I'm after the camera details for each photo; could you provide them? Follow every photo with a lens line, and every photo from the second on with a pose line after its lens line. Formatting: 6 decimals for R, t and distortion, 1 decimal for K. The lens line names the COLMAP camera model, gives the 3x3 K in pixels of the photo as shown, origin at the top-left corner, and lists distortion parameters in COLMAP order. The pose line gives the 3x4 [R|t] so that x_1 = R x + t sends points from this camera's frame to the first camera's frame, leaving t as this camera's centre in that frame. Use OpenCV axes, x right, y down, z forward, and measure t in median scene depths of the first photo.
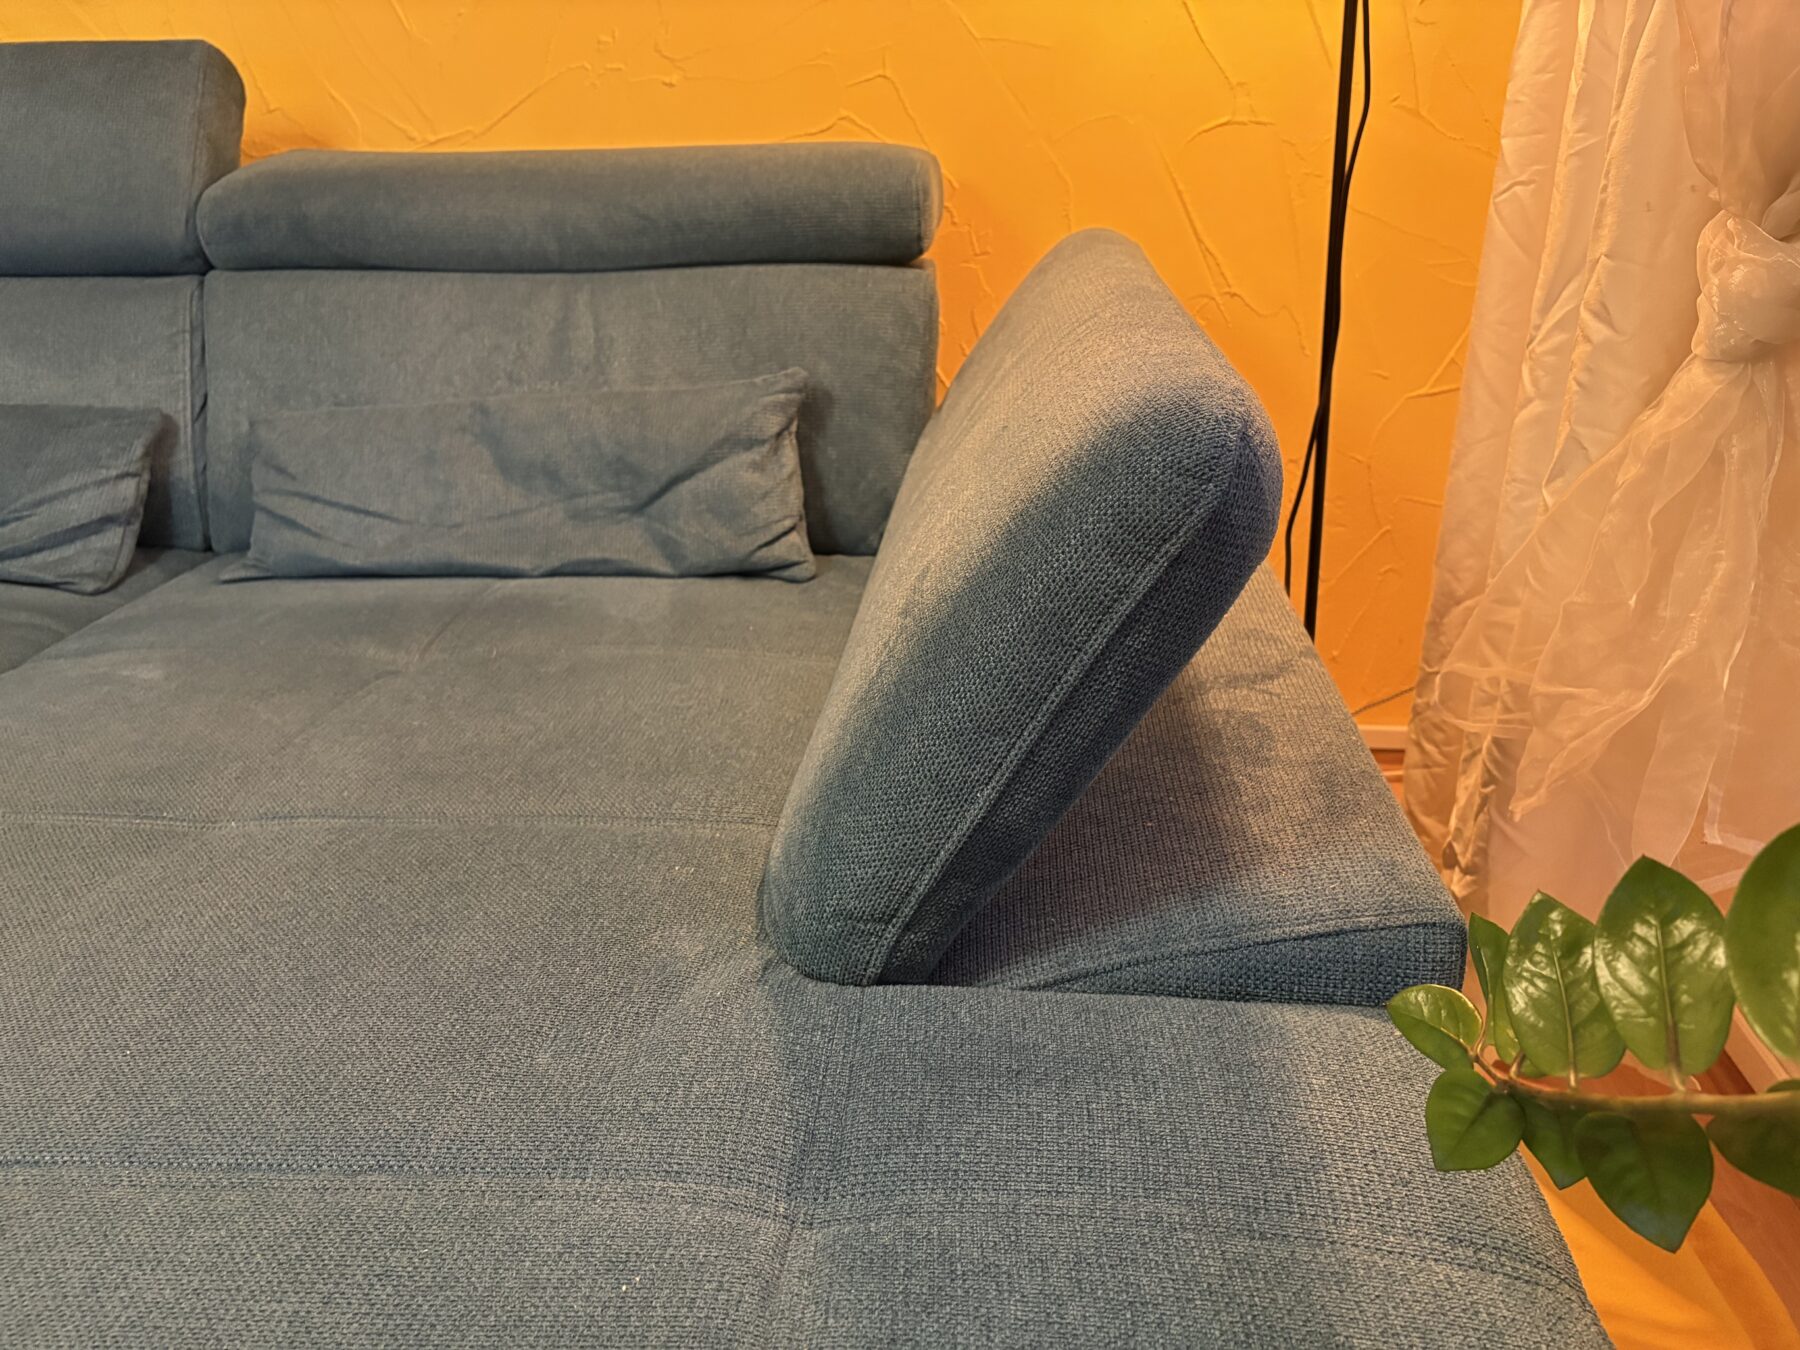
lens RADIAL K [[1386.3, 0, 884.9], [0, 1386.3, 687.3], [0, 0, 1]] dist [0.065436, -0.084187]
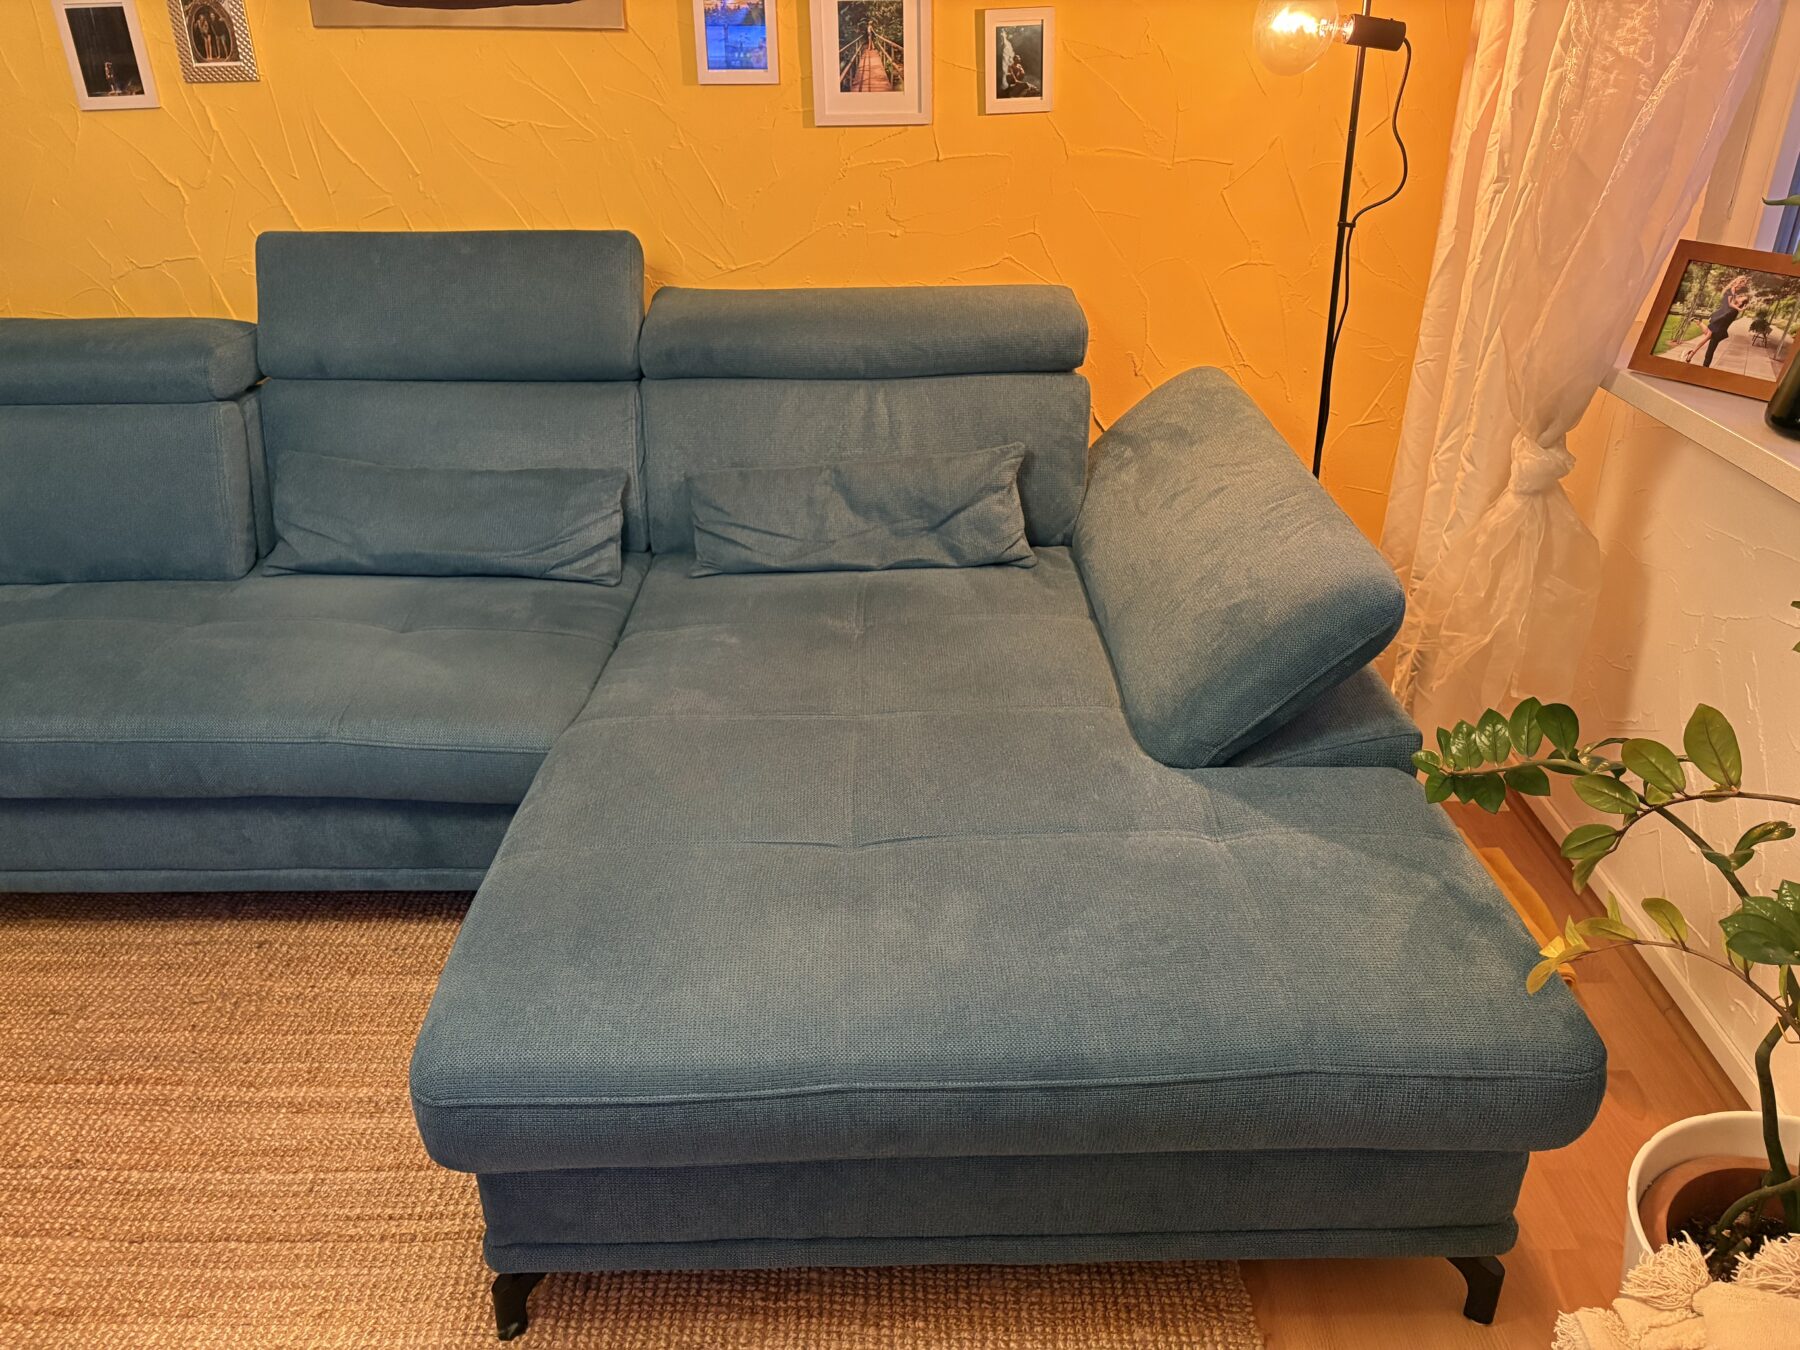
lens RADIAL K [[1386.3, 0, 884.9], [0, 1386.3, 687.3], [0, 0, 1]] dist [0.065436, -0.084187]
pose [[0.994859, -0.040613, 0.092767, -0.403784], [0.031454, 0.994675, 0.098145, -0.101340], [-0.096259, -0.094723, 0.990839, -0.729135]]
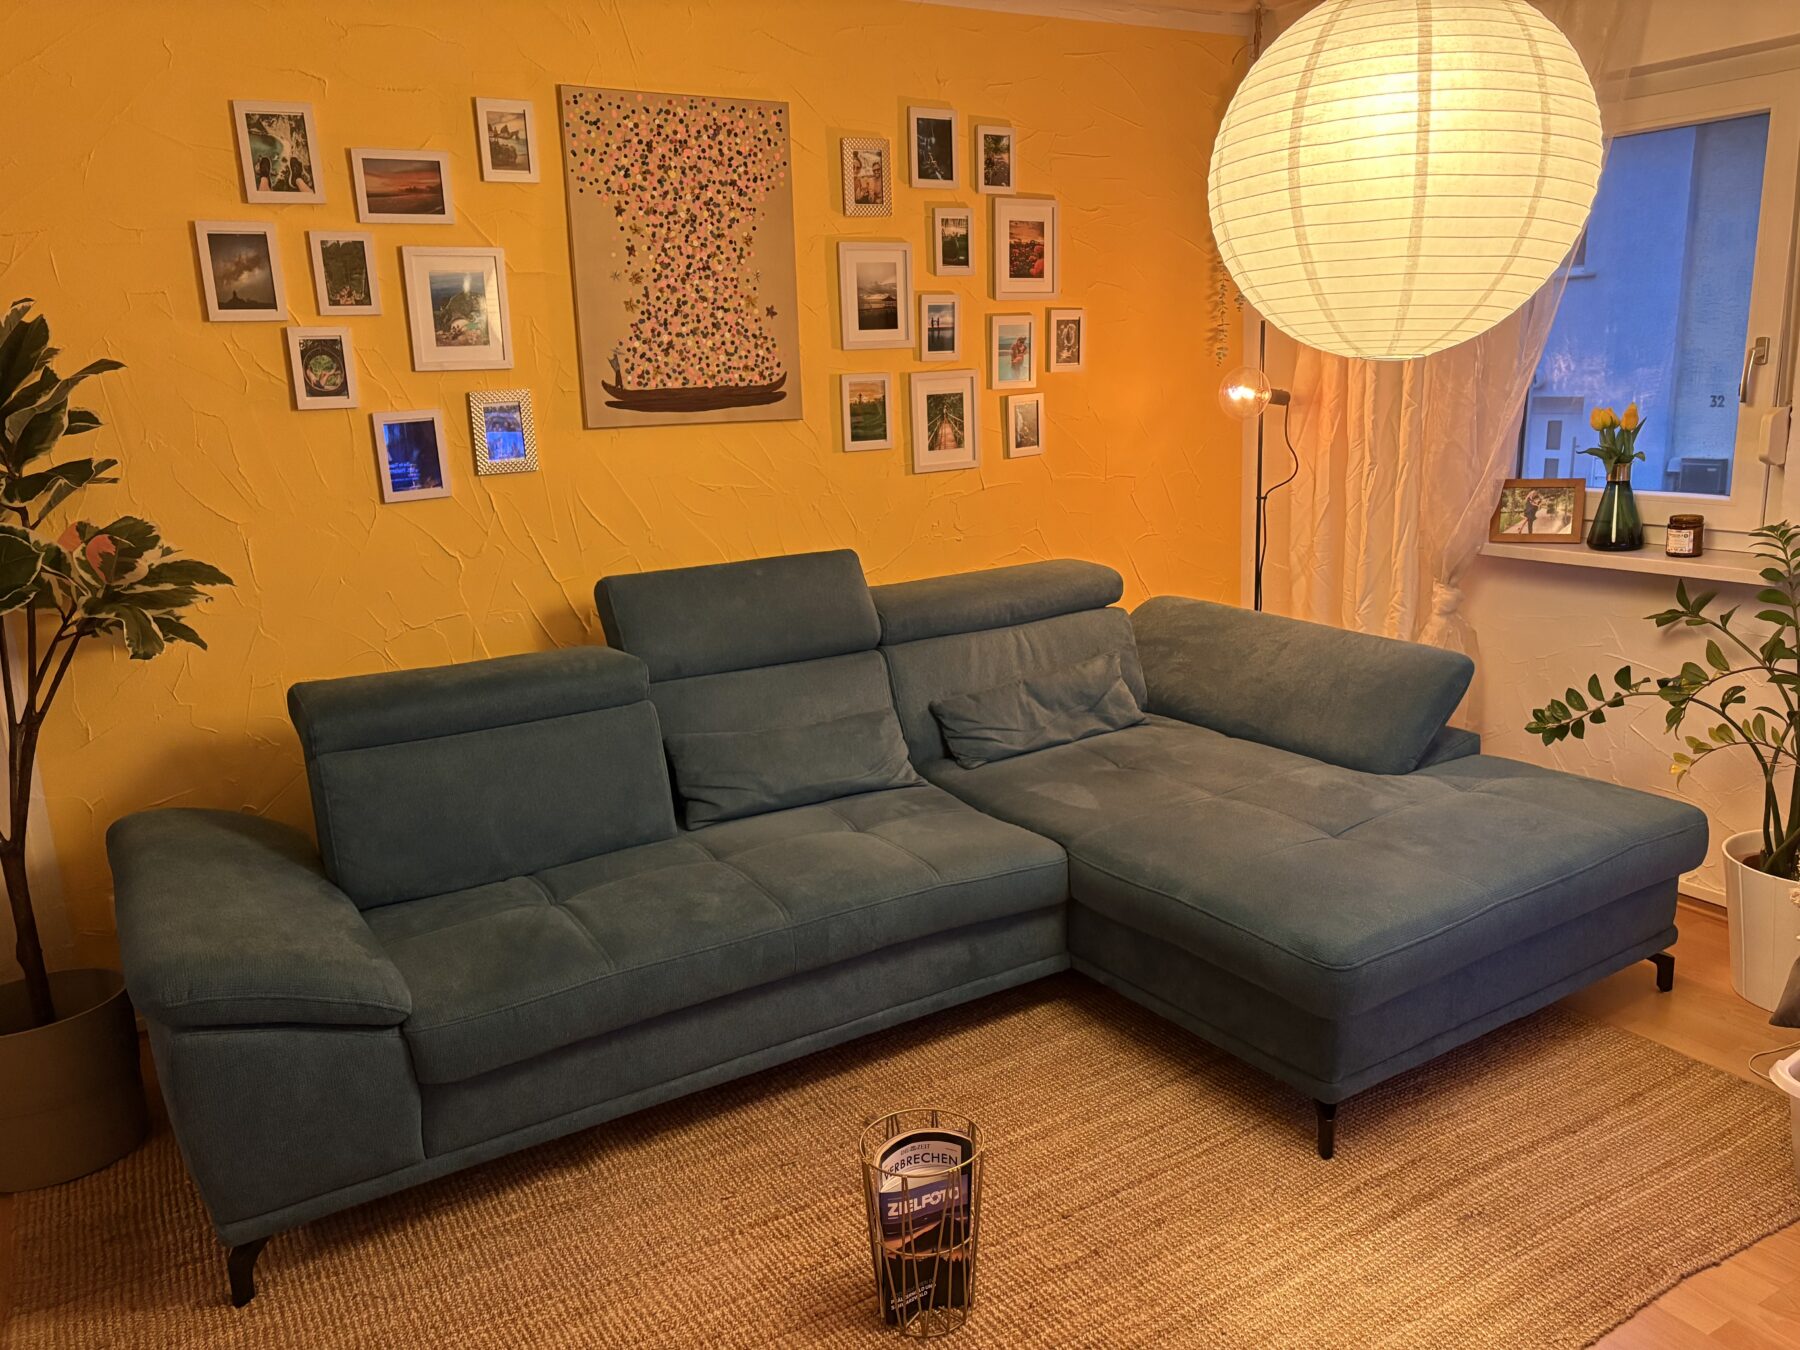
lens RADIAL K [[1325.9, 0, 900.8], [0, 1325.9, 725.8], [0, 0, 1]] dist [0.033247, -0.072120]
pose [[0.786312, -0.177416, 0.591809, -1.927711], [0.249118, 0.967608, -0.040918, -0.084592], [-0.565379, 0.179604, 0.805039, -0.798247]]
